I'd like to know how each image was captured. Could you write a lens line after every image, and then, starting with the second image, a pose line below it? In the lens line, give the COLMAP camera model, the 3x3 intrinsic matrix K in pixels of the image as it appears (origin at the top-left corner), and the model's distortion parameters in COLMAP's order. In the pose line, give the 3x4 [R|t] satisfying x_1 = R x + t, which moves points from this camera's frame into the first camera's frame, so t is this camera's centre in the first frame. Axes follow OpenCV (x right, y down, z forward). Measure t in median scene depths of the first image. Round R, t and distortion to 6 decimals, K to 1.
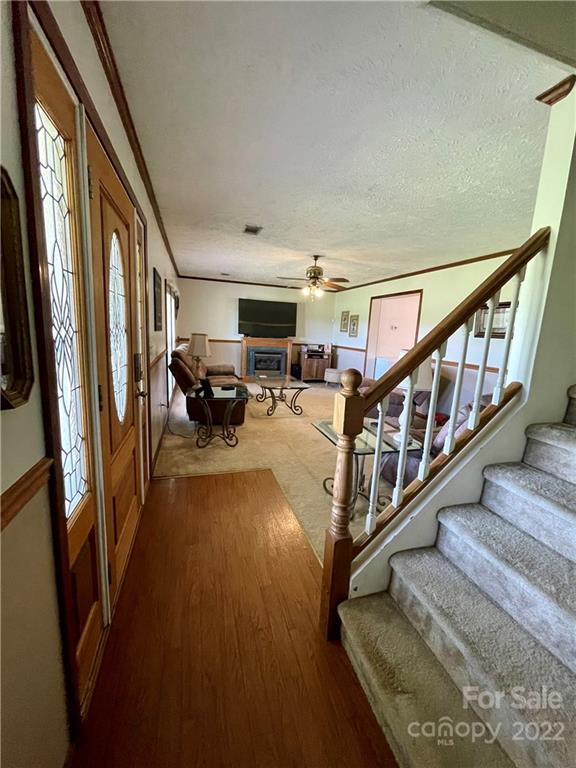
lens RADIAL K [[310.9, 0, 288.6], [0, 310.9, 383.5], [0, 0, 1]] dist [-0.004696, 0.000469]
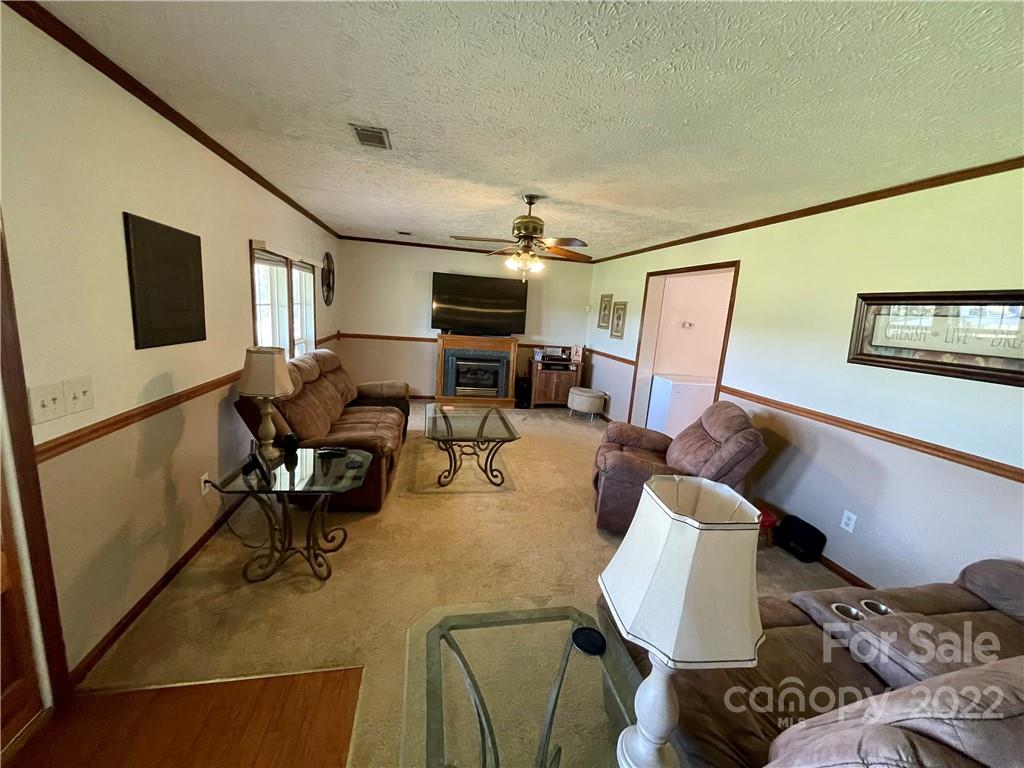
lens RADIAL K [[414.5, 0, 509.4], [0, 414.5, 381.9], [0, 0, 1]] dist [-0.004696, 0.000469]
pose [[0.994904, 0.034763, -0.094641, 0.078847], [-0.034897, 0.999391, 0.000238, -0.057140], [0.094591, 0.003065, 0.995511, 0.179227]]
